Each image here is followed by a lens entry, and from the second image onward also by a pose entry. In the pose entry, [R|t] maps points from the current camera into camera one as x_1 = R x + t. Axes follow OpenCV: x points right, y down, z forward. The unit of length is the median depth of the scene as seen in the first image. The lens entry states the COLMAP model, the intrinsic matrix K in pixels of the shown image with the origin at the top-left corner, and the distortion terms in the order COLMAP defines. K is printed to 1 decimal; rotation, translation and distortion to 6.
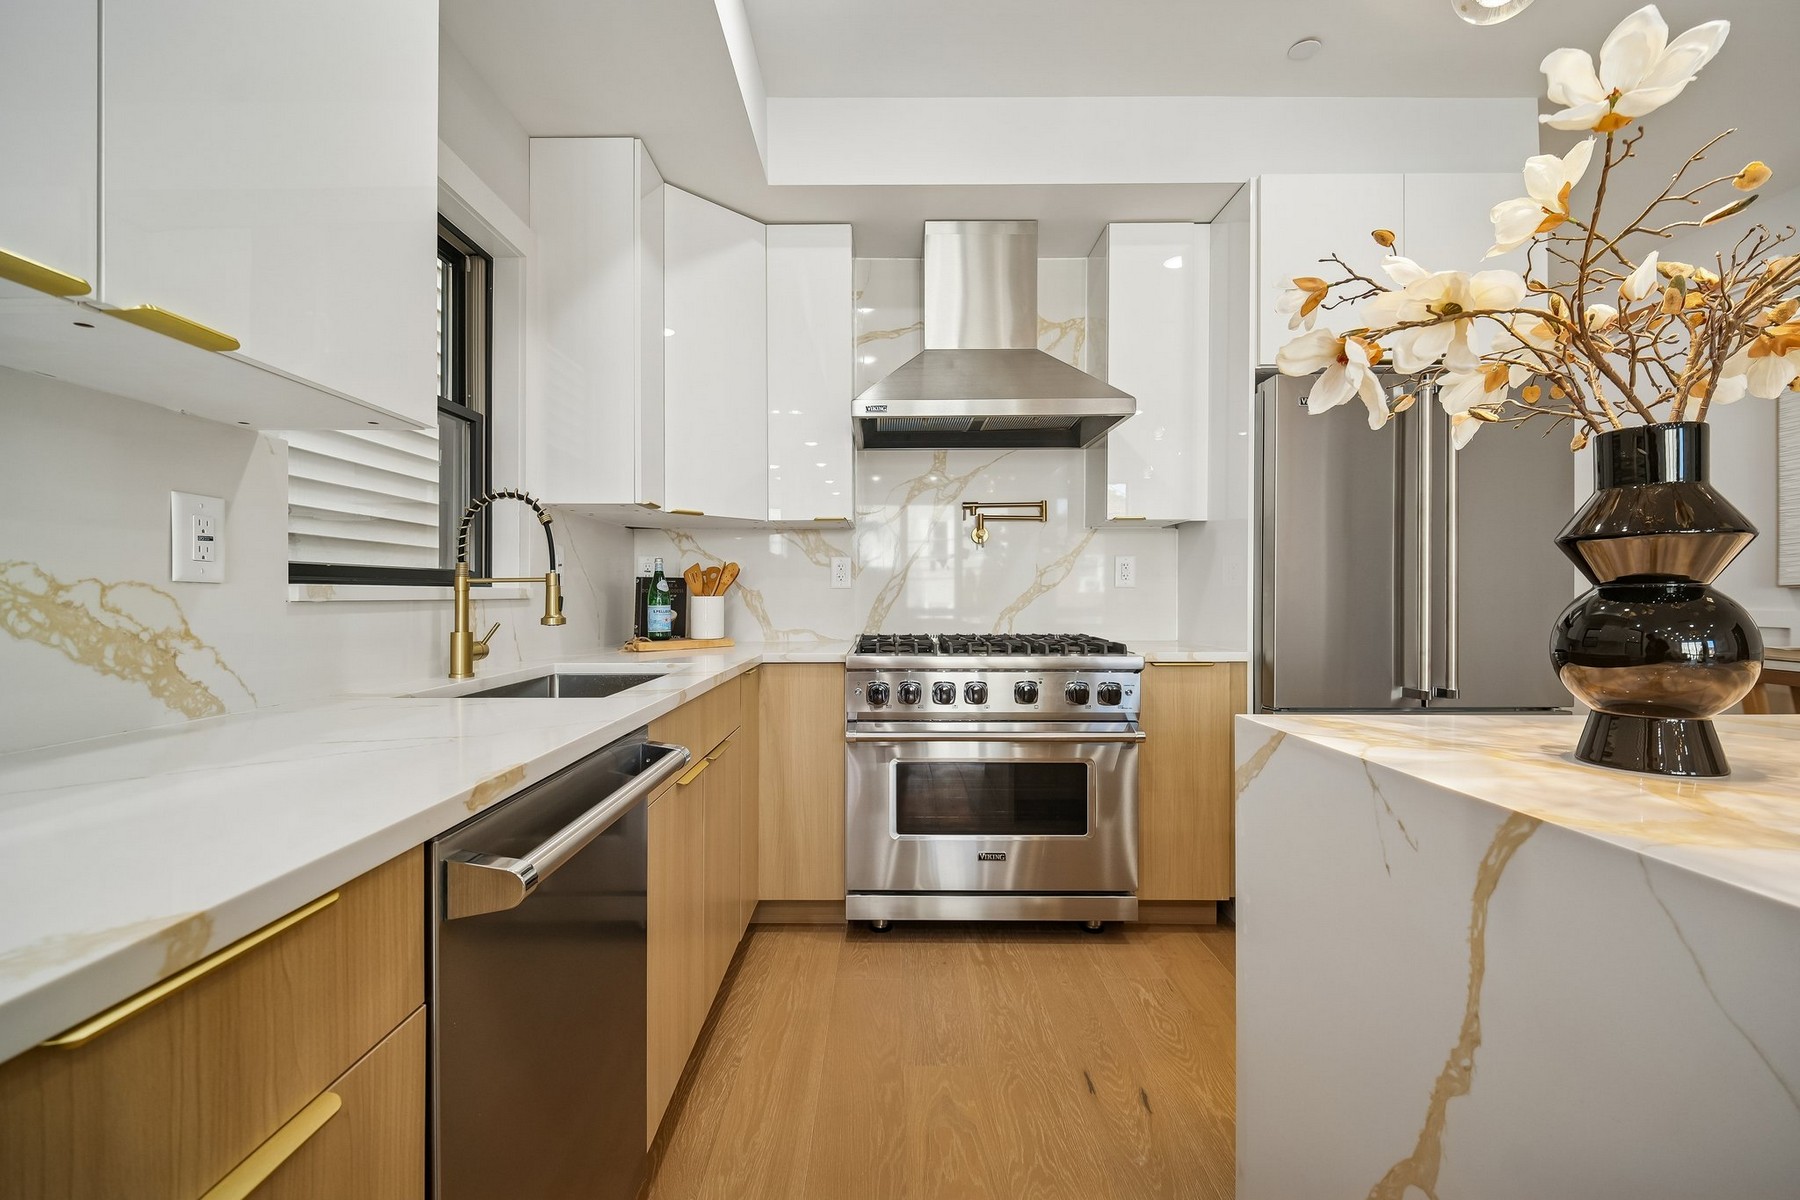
lens RADIAL K [[750.8, 0, 877.0], [0, 750.8, 597.6], [0, 0, 1]] dist [-0.000349, -0.000203]
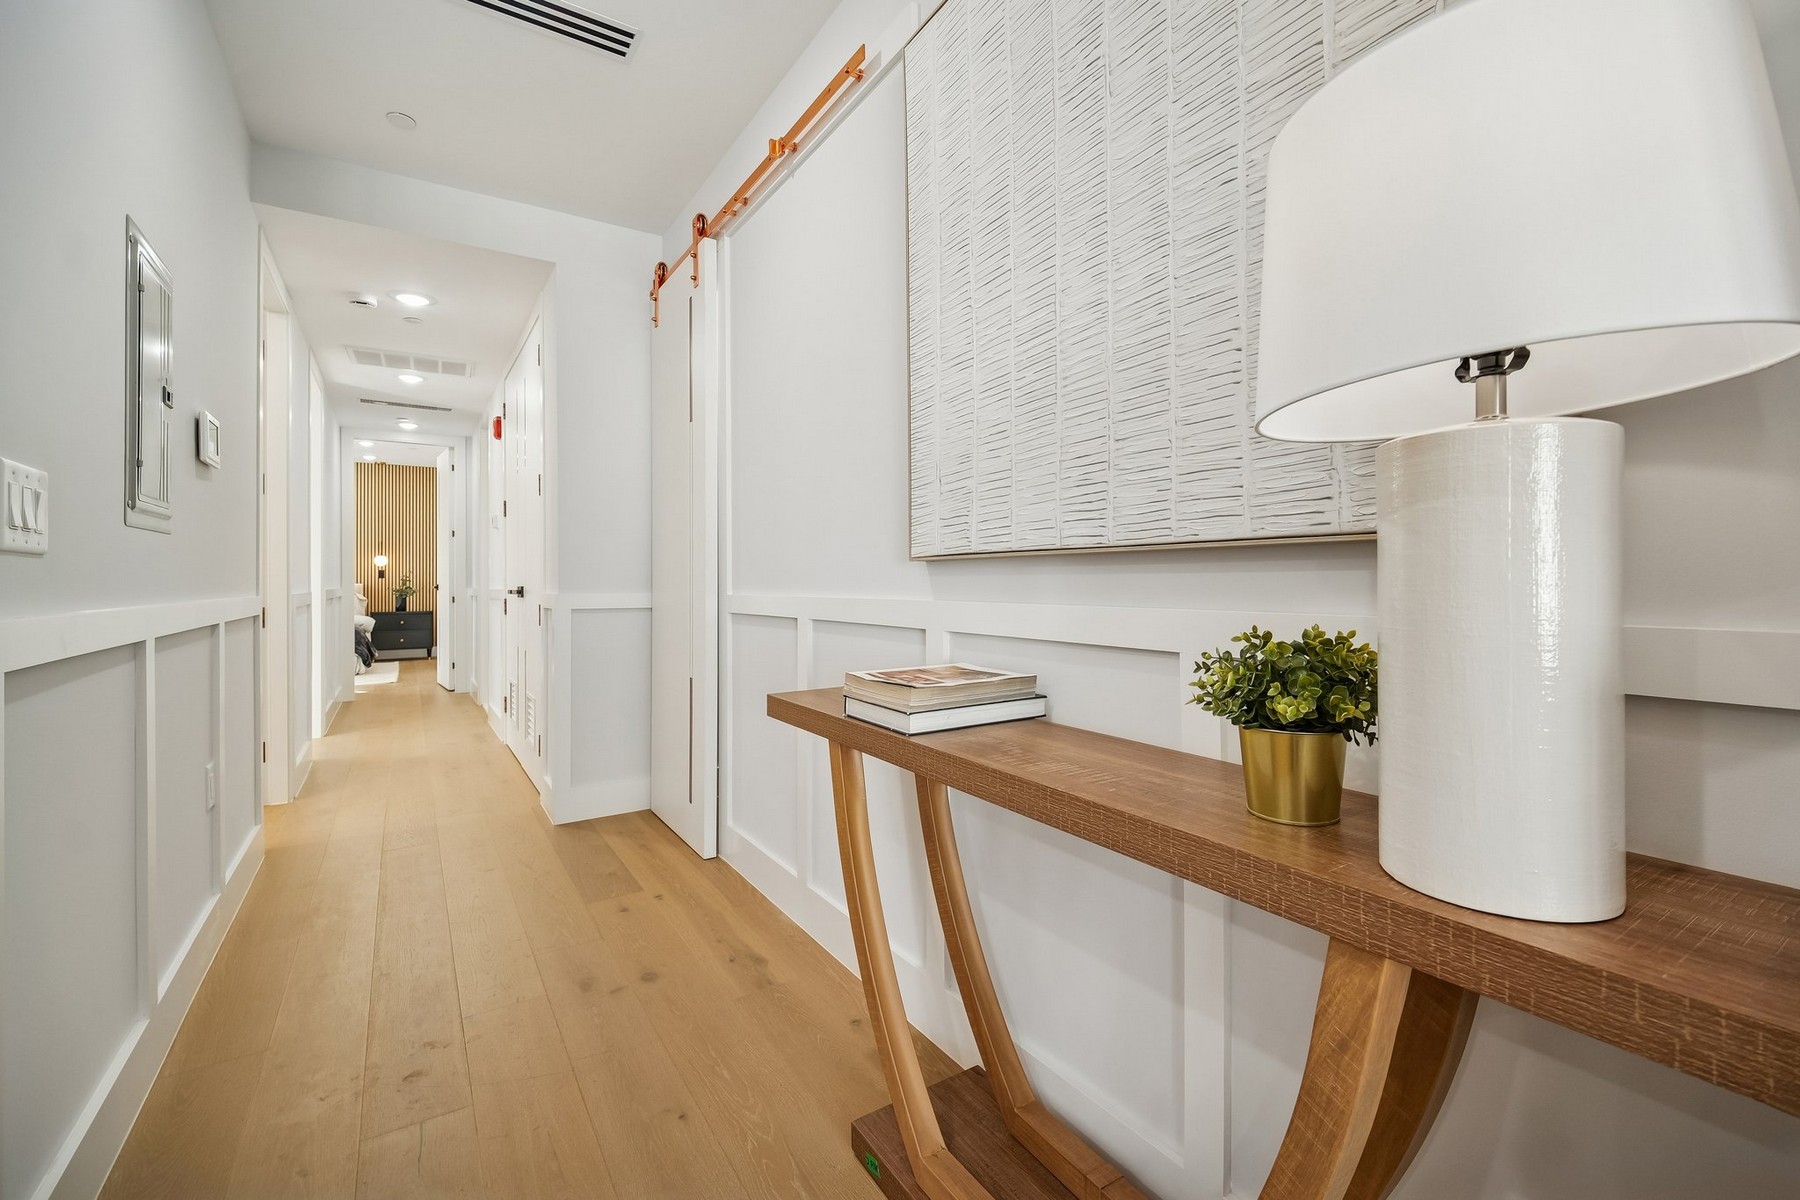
lens RADIAL K [[778.1, 0, 897.9], [0, 778.1, 579.2], [0, 0, 1]] dist [0.021329, 0.000188]
pose [[0.835481, 0.002244, 0.549515, 1.064037], [0.002700, 0.999963, -0.008188, 0.007522], [-0.549513, 0.008325, 0.835444, 0.612688]]
